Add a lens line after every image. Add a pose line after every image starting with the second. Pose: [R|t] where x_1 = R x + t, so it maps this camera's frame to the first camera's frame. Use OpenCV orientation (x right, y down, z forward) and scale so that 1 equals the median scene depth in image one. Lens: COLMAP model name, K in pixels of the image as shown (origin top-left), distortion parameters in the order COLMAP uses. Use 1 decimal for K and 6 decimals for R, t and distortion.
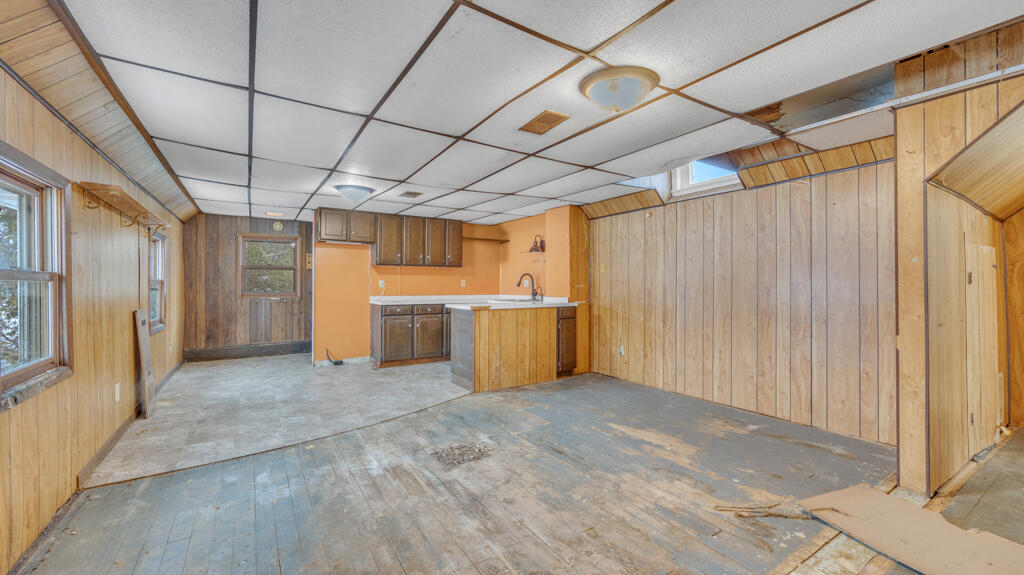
lens RADIAL K [[401.0, 0, 506.0], [0, 401.0, 284.1], [0, 0, 1]] dist [-0.003826, 0.000270]
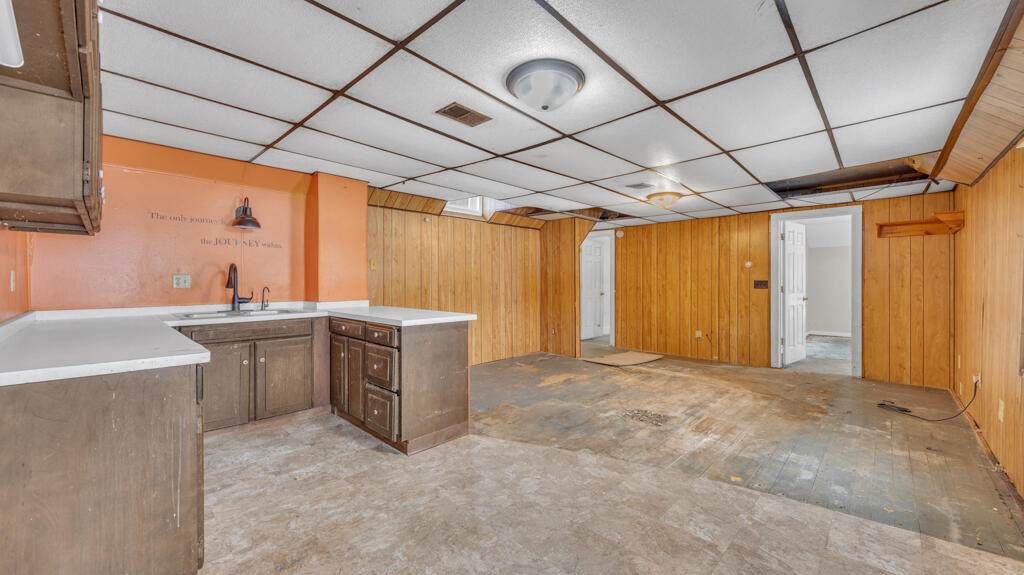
lens RADIAL K [[384.5, 0, 506.7], [0, 384.5, 285.5], [0, 0, 1]] dist [-0.003565, -0.000310]
pose [[-0.220196, -0.010089, 0.975403, -1.009122], [-0.003109, 0.999949, 0.009641, -0.004895], [-0.975451, -0.000909, -0.220216, 1.426657]]
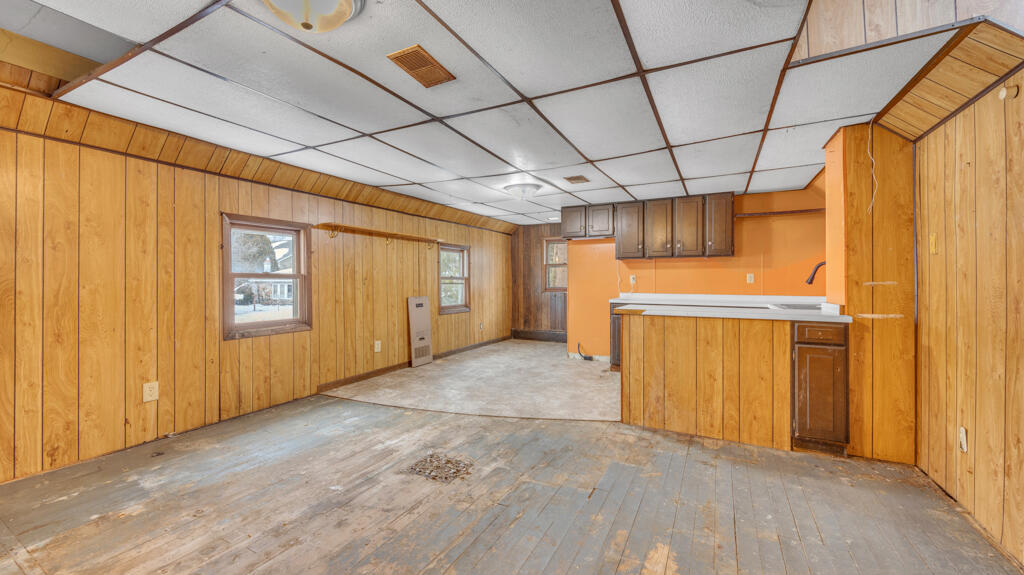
lens RADIAL K [[401.0, 0, 510.9], [0, 401.0, 280.4], [0, 0, 1]] dist [-0.003826, 0.000270]
pose [[0.491205, -0.000081, -0.871044, 0.630058], [0.000171, 1.000000, 0.000003, 0.001899], [0.871044, -0.000150, 0.491205, 0.581952]]
